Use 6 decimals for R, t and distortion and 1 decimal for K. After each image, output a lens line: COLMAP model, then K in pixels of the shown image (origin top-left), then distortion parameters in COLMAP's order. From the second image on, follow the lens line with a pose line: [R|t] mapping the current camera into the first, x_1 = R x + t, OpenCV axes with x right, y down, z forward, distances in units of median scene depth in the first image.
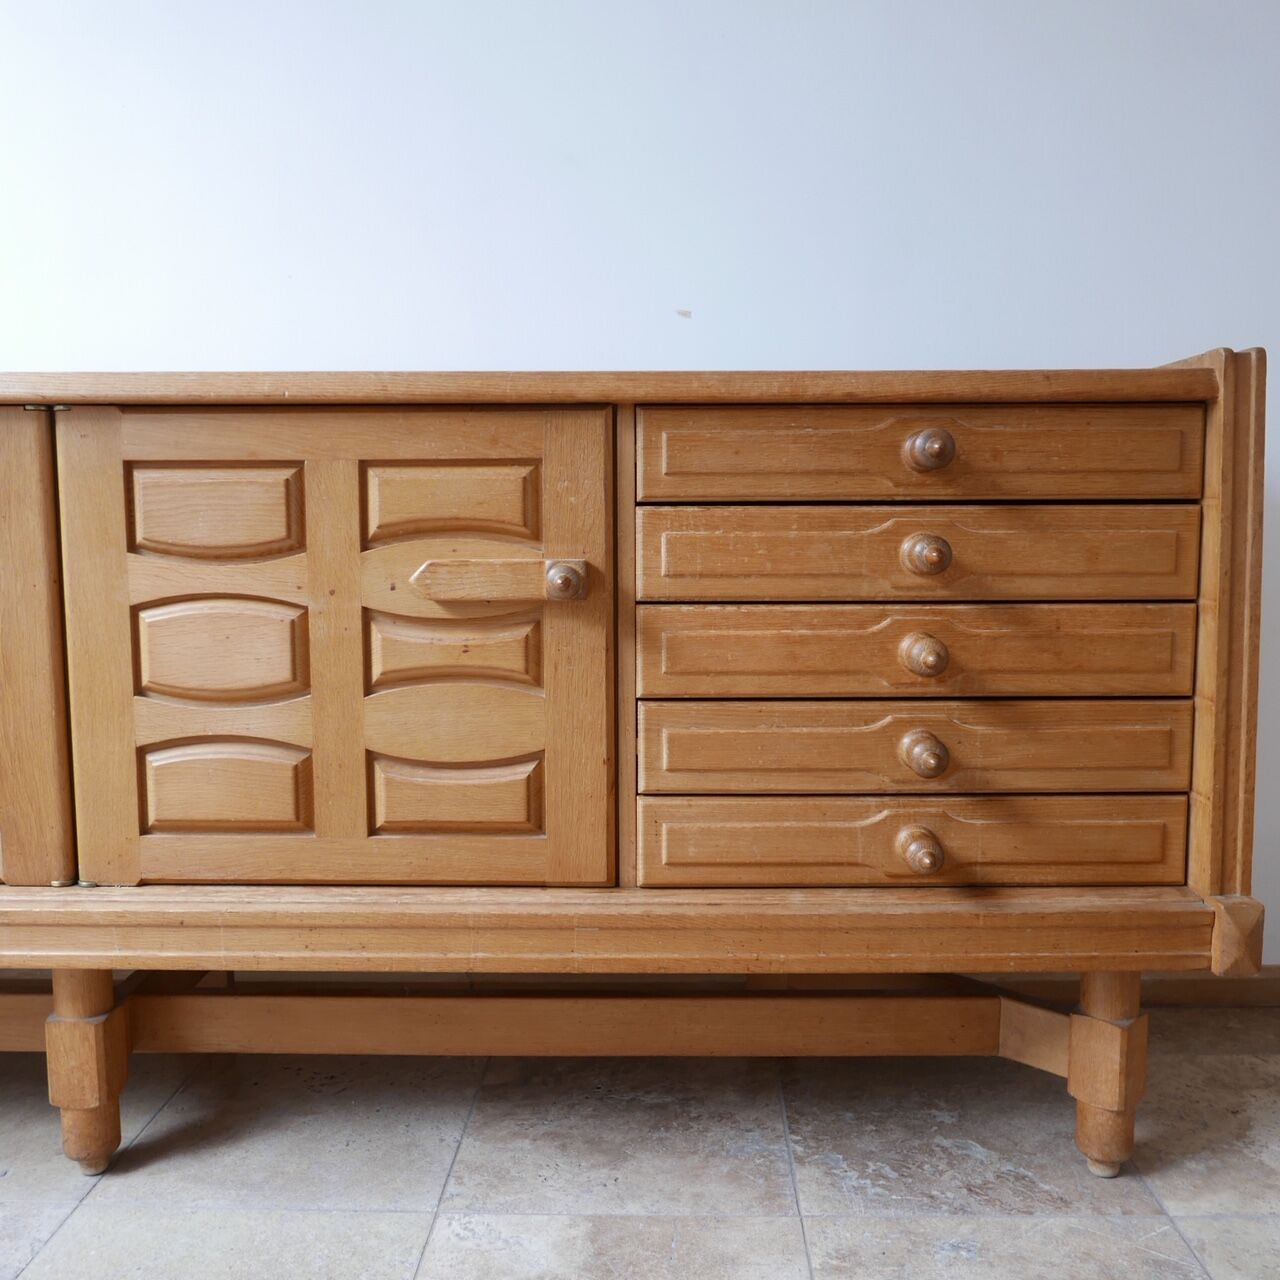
lens RADIAL K [[1204.7, 0, 640.2], [0, 1204.7, 622.2], [0, 0, 1]] dist [-0.042554, 0.020451]
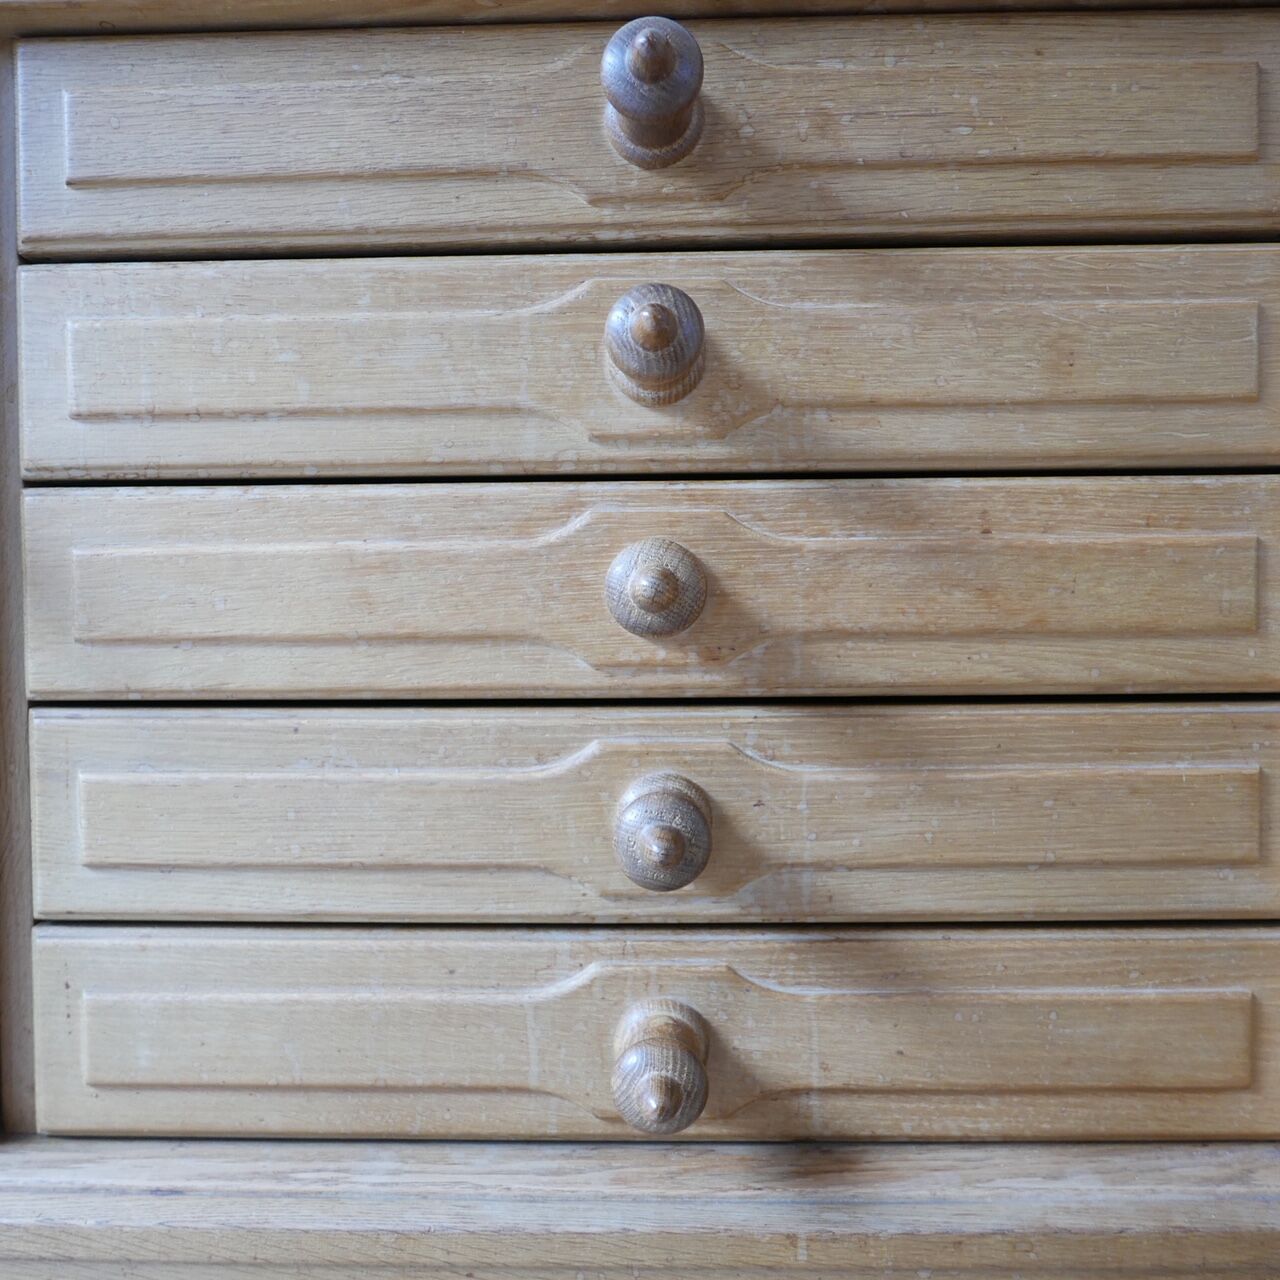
lens RADIAL K [[1204.7, 0, 640.2], [0, 1204.7, 622.2], [0, 0, 1]] dist [-0.042554, 0.020451]
pose [[0.999785, -0.004769, -0.020201, 0.233487], [0.003322, 0.997467, -0.071059, 0.066544], [0.020489, 0.070977, 0.997268, 0.572807]]
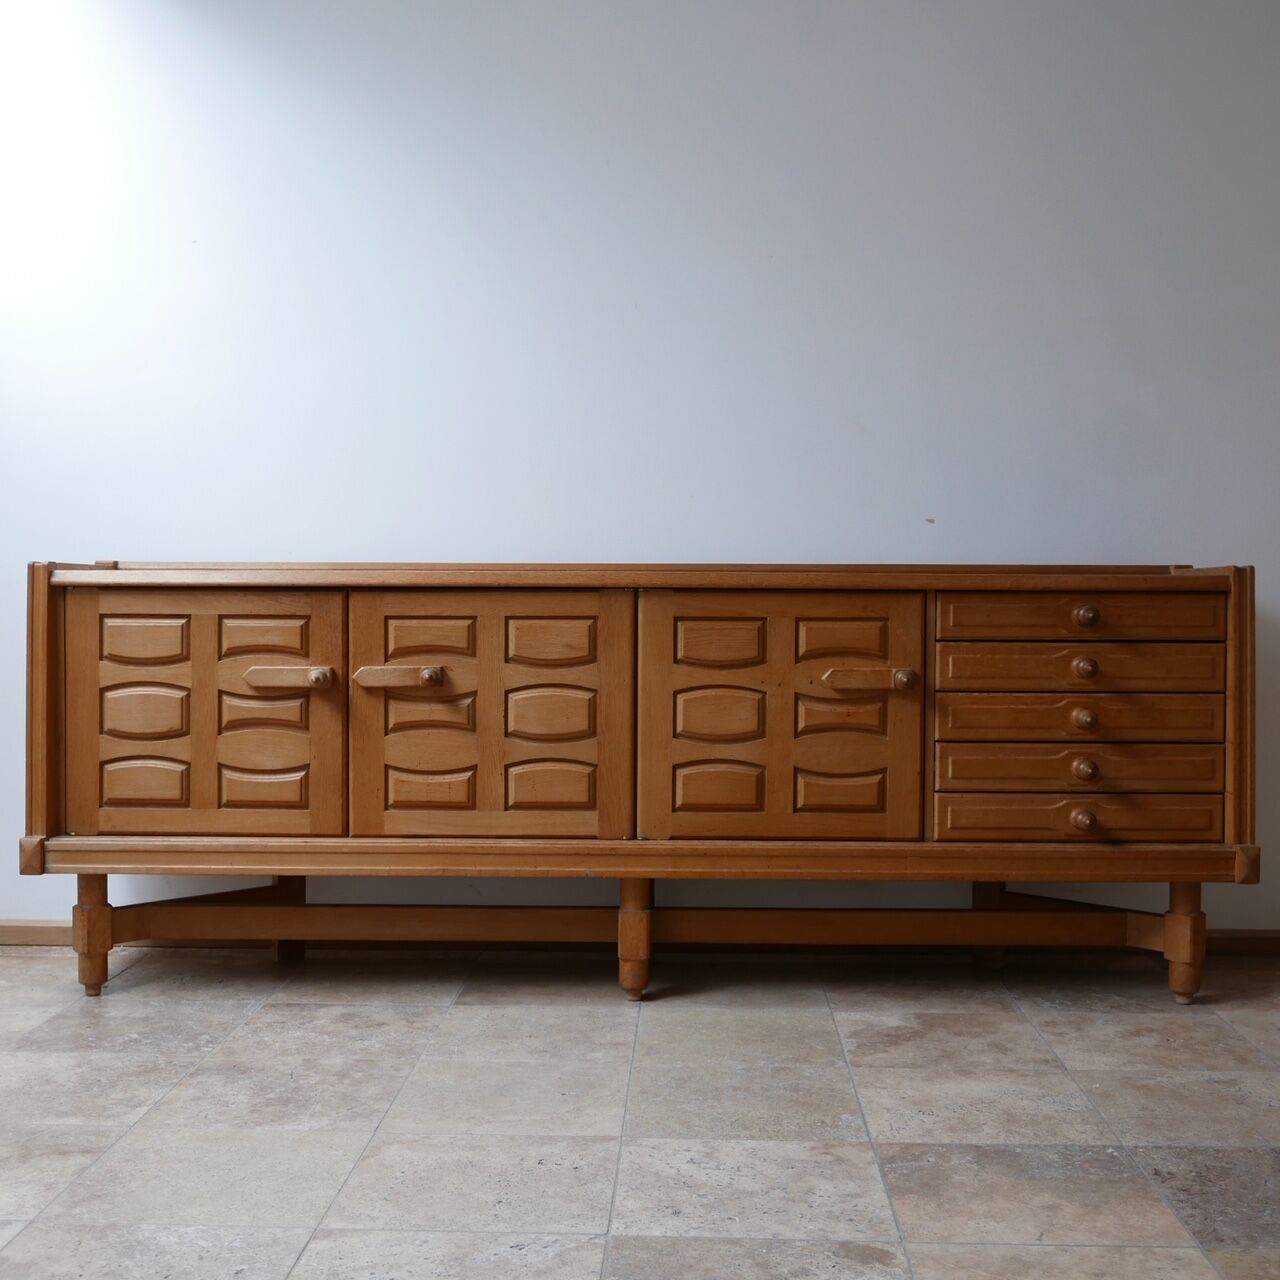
lens RADIAL K [[1587.4, 0, 640.0], [0, 1587.4, 640.0], [0, 0, 1]] dist [-0.010786, -0.043529]
pose [[0.999955, 0.007639, -0.005592, -0.468996], [-0.008015, 0.997483, -0.070457, 0.085976], [0.005040, 0.070499, 0.997499, -1.572071]]
